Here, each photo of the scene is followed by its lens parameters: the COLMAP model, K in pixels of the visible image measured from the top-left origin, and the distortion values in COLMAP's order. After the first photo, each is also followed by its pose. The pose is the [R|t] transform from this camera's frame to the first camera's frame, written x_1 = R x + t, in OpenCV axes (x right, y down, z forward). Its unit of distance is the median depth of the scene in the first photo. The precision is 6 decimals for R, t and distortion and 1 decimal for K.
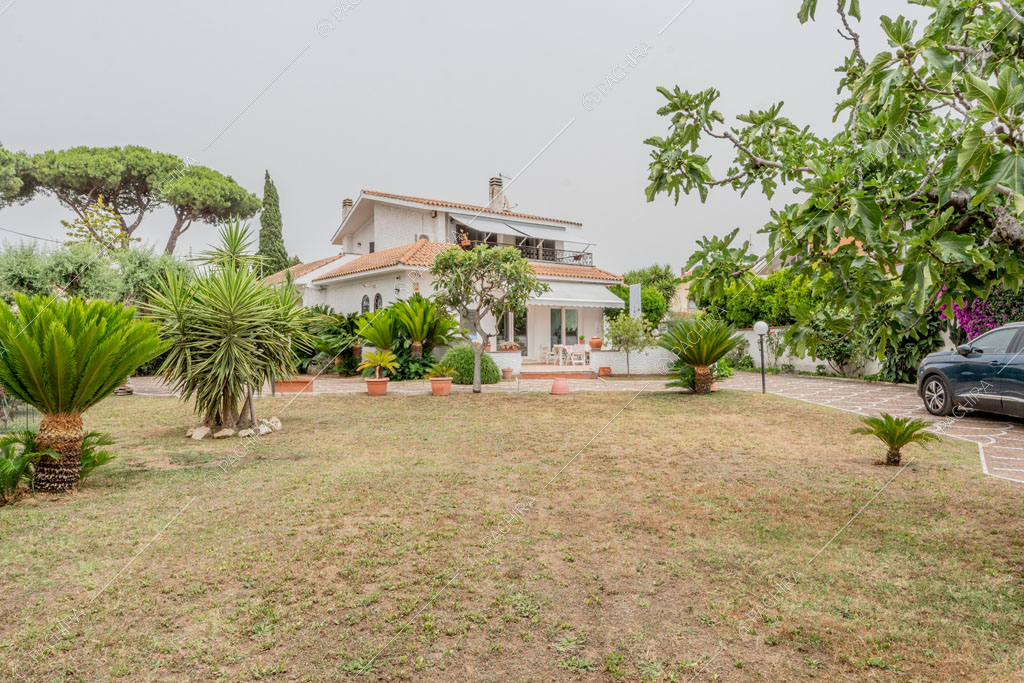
lens RADIAL K [[724.5, 0, 509.3], [0, 724.5, 340.1], [0, 0, 1]] dist [0.017384, -0.013749]
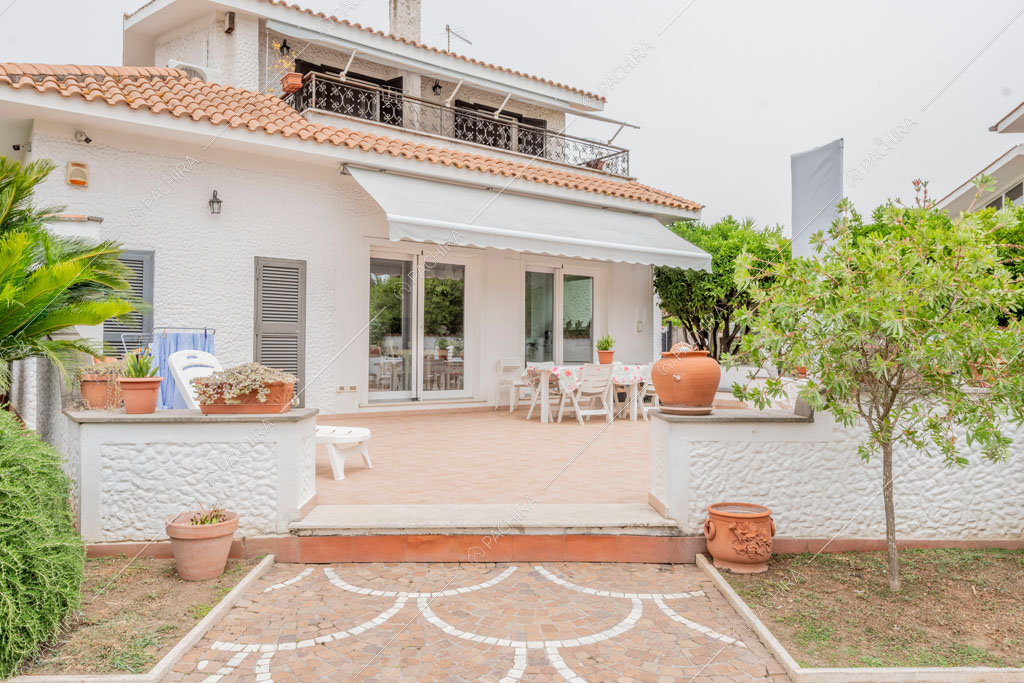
lens RADIAL K [[724.5, 0, 514.9], [0, 724.5, 344.6], [0, 0, 1]] dist [0.017384, -0.013749]
pose [[0.999852, 0.014223, -0.009707, 0.056367], [-0.014273, 0.999885, -0.005137, -0.000660], [0.009632, 0.005275, 0.999940, 0.609760]]
